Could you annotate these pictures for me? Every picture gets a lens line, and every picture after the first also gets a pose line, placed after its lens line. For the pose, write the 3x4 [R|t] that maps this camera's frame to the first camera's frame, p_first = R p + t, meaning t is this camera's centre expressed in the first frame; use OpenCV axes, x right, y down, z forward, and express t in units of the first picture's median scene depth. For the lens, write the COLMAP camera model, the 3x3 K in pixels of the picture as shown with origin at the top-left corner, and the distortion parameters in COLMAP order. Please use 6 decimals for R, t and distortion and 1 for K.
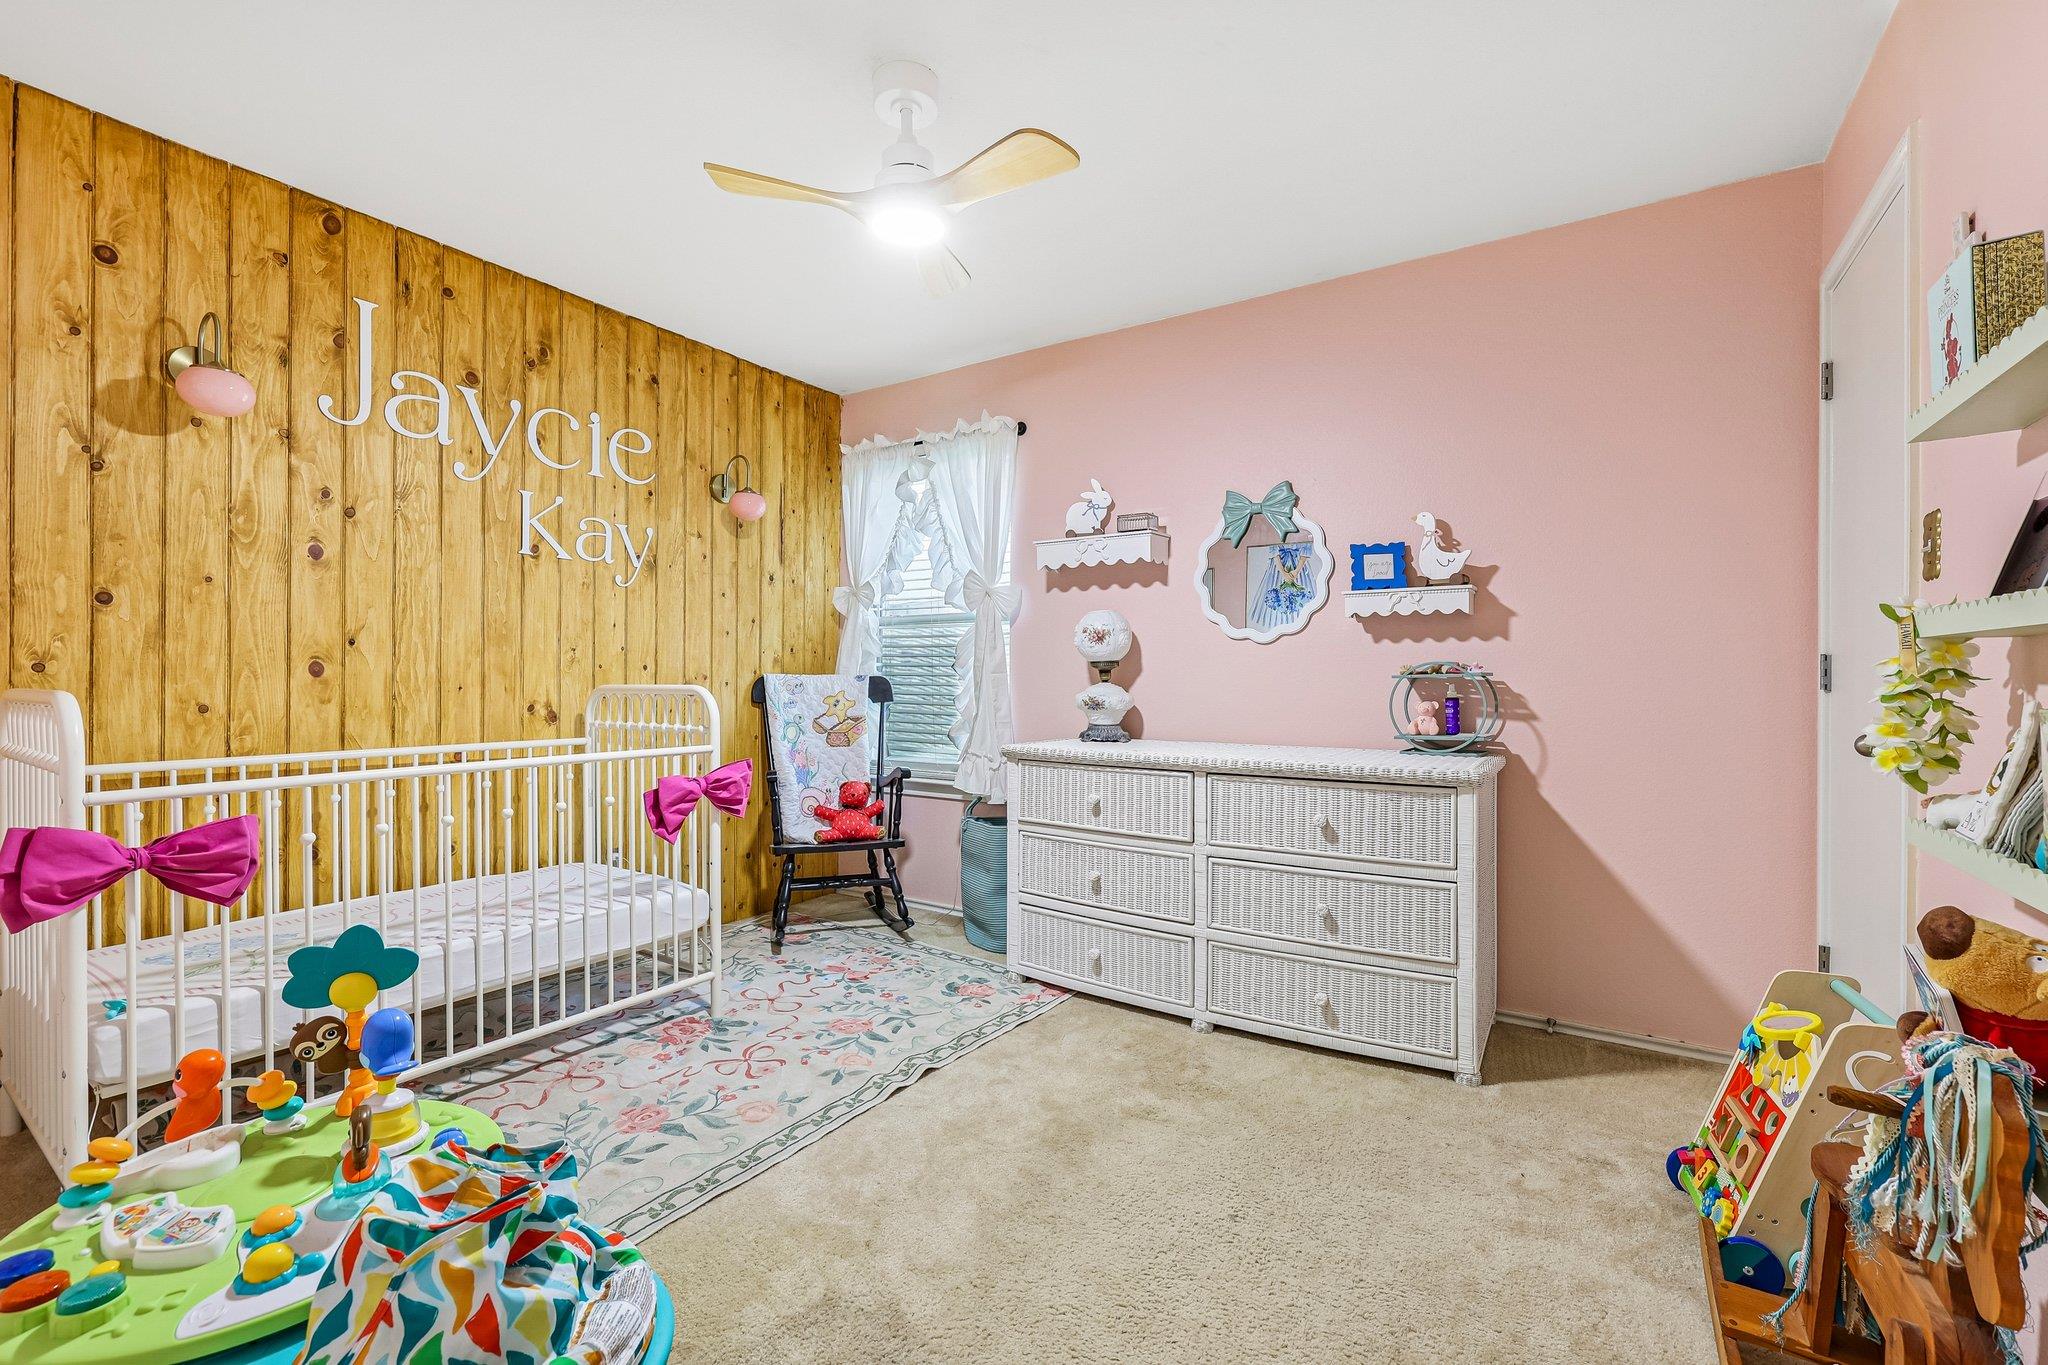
lens RADIAL K [[864.5, 0, 1023.9], [0, 864.5, 681.8], [0, 0, 1]] dist [0.000614, -0.000062]
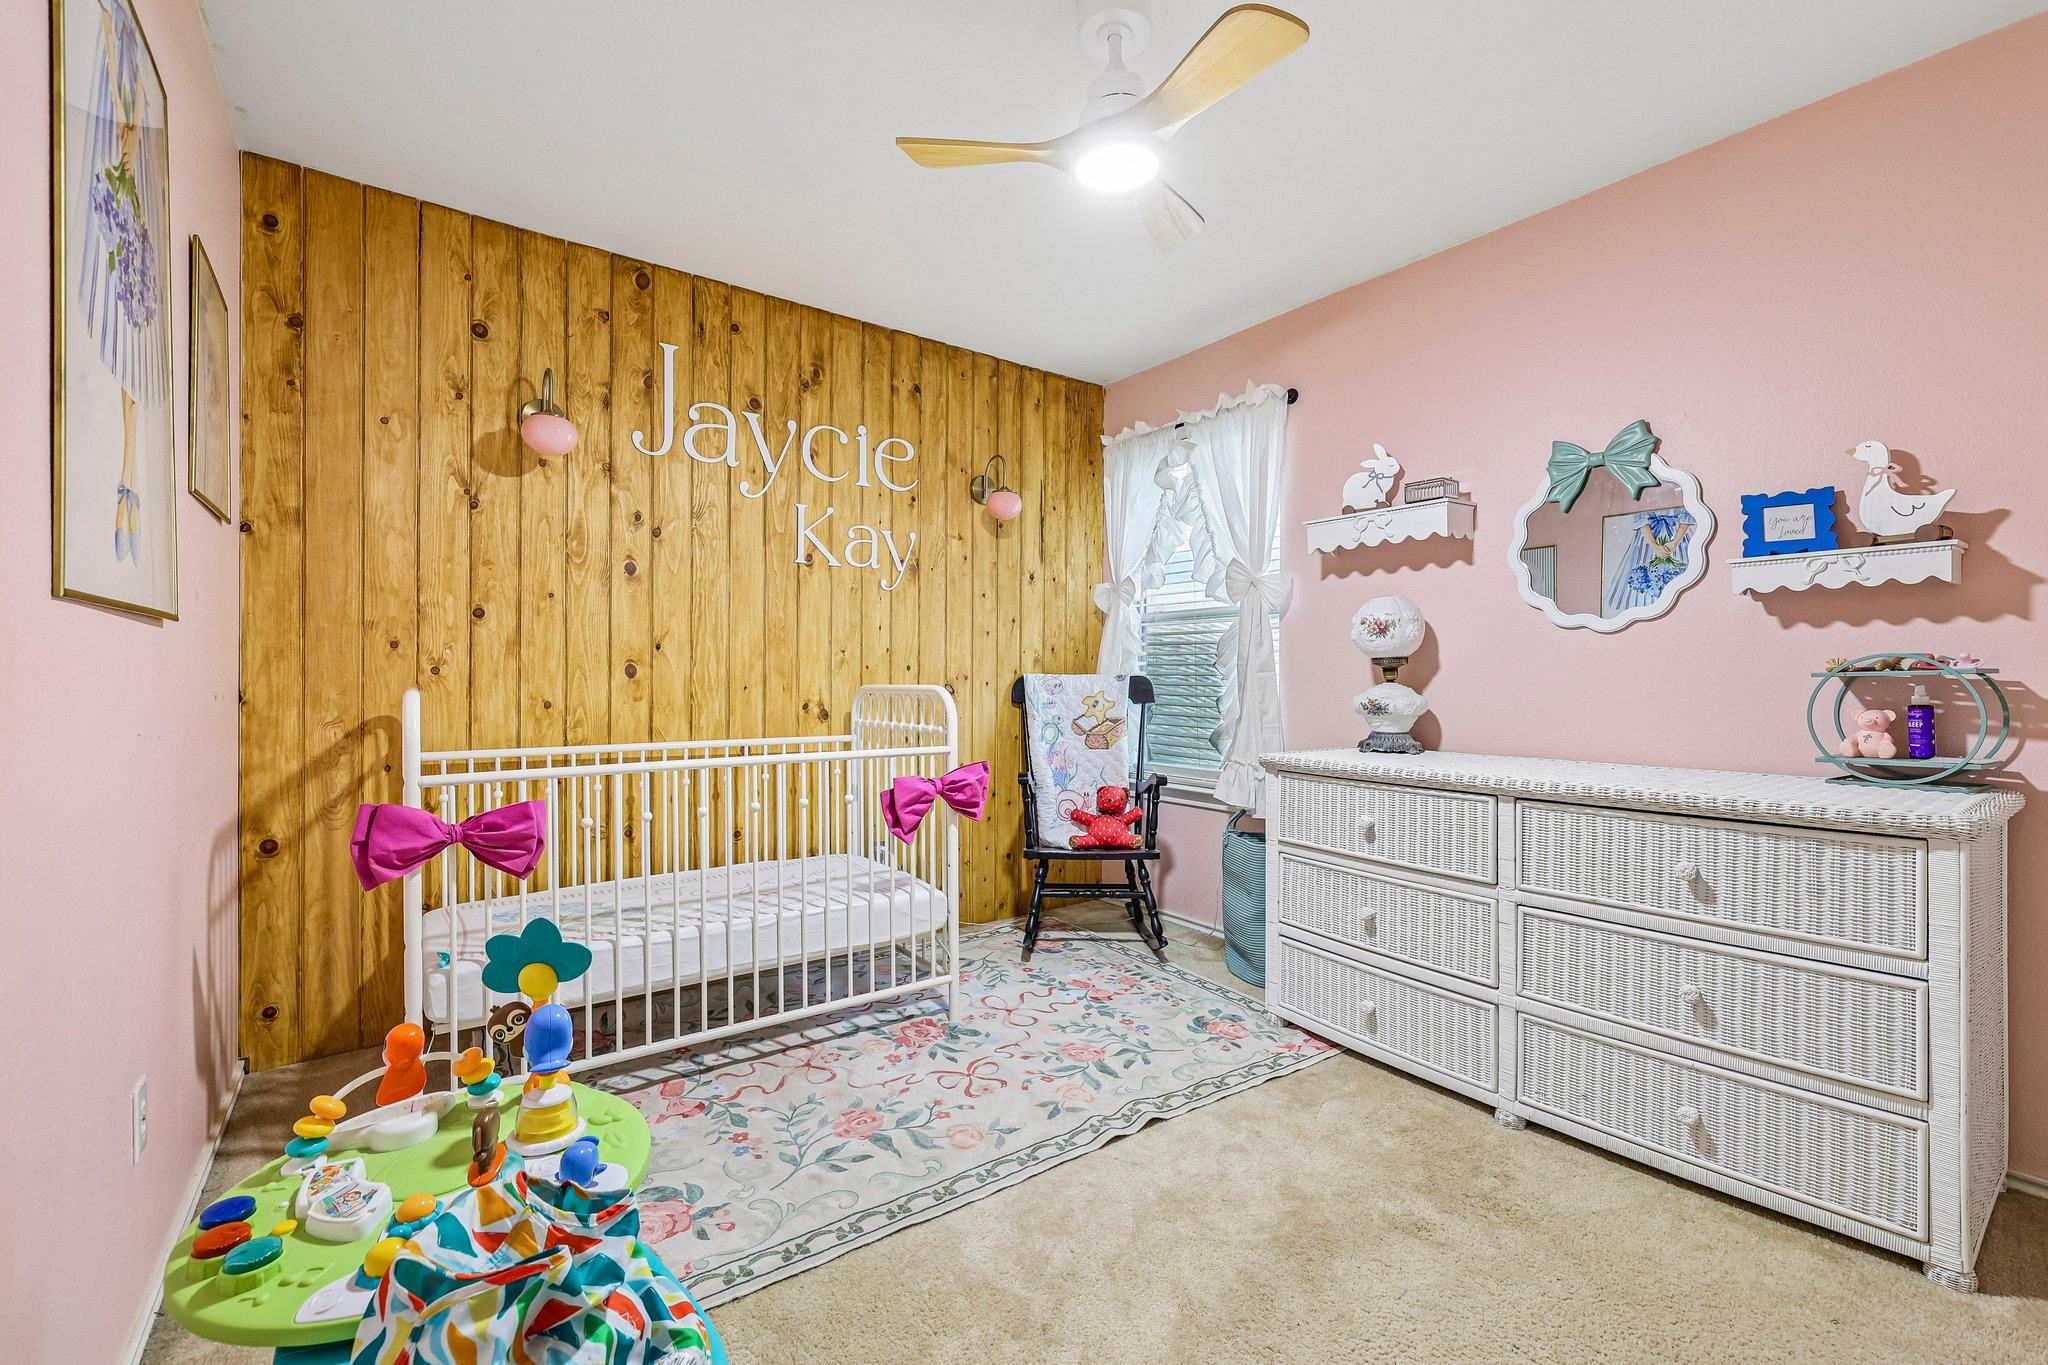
lens RADIAL K [[864.5, 0, 1020.1], [0, 864.5, 679.1], [0, 0, 1]] dist [0.000614, -0.000062]
pose [[0.938685, -0.001307, -0.344773, 0.060327], [0.000326, 0.999996, -0.002901, -0.000528], [0.344775, 0.002611, 0.938682, 0.106974]]
